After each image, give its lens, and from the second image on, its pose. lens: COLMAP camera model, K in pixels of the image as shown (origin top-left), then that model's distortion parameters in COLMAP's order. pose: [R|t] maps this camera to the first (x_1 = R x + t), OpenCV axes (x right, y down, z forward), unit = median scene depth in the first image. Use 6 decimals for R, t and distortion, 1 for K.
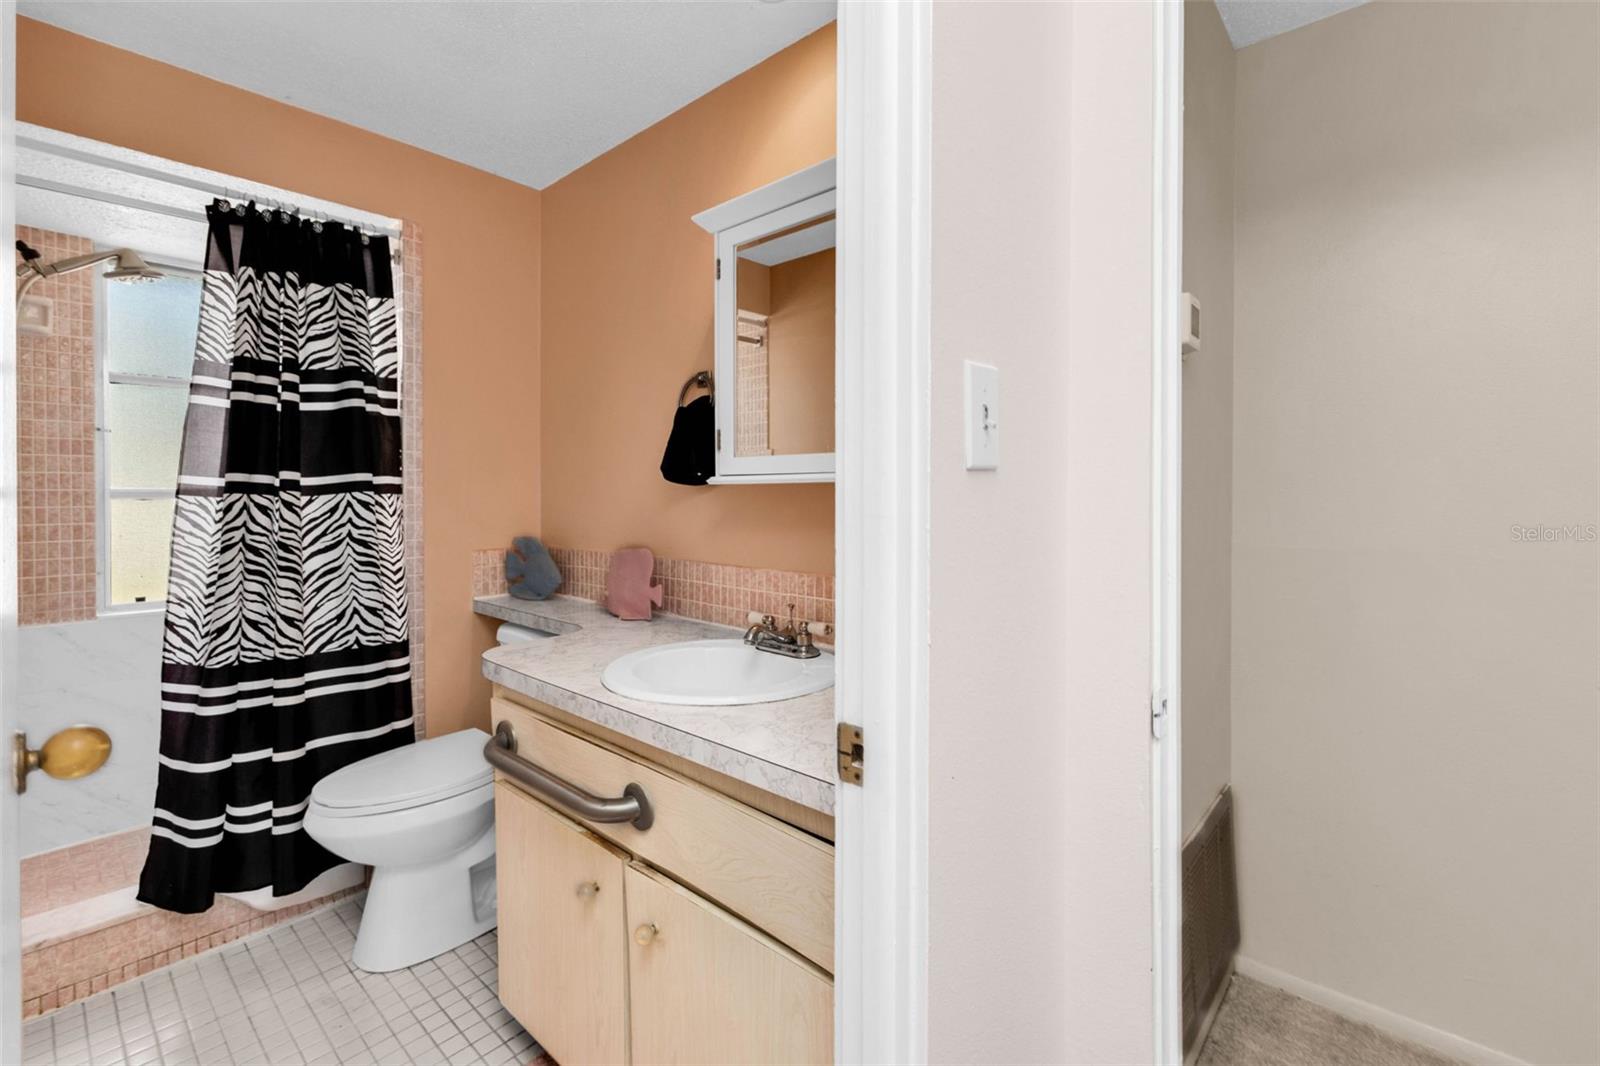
lens RADIAL K [[718.2, 0, 796.8], [0, 718.2, 504.0], [0, 0, 1]] dist [0.007809, 0.000577]
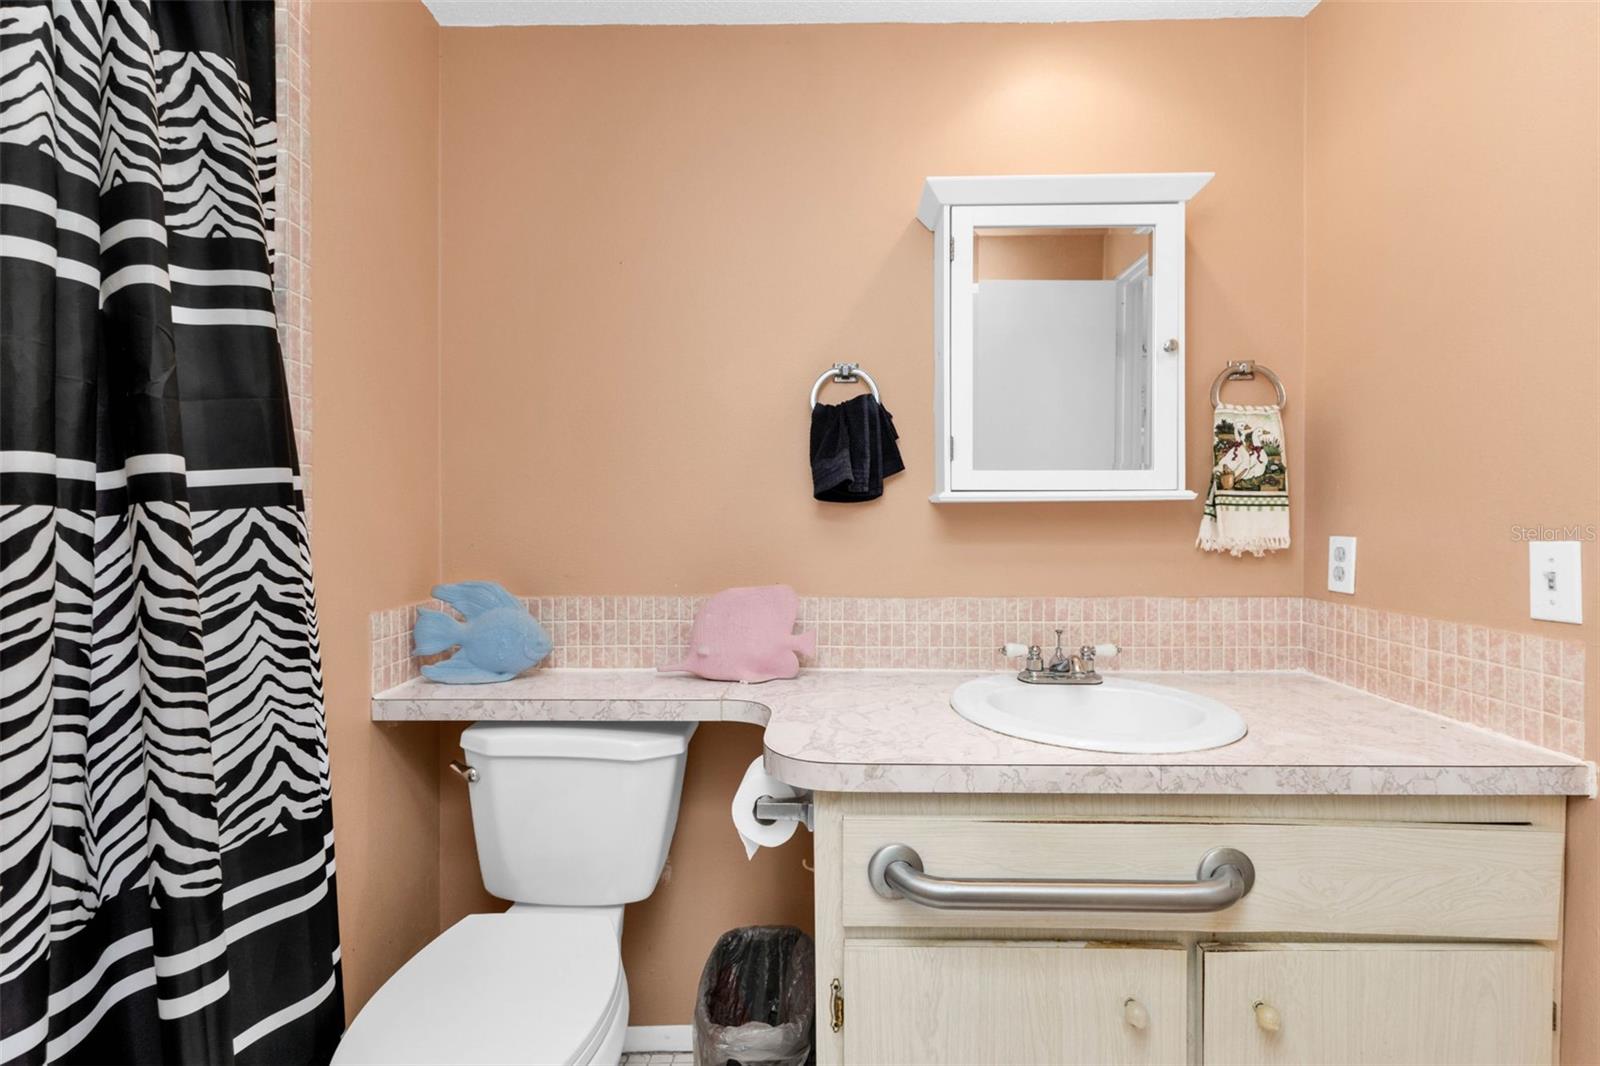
lens RADIAL K [[714.5, 0, 805.8], [0, 714.5, 525.0], [0, 0, 1]] dist [0.013814, 0.000092]
pose [[0.737391, -0.005866, 0.675441, -0.677453], [0.011078, 0.999933, -0.003410, 0.001572], [-0.675375, 0.009997, 0.737407, 0.408603]]
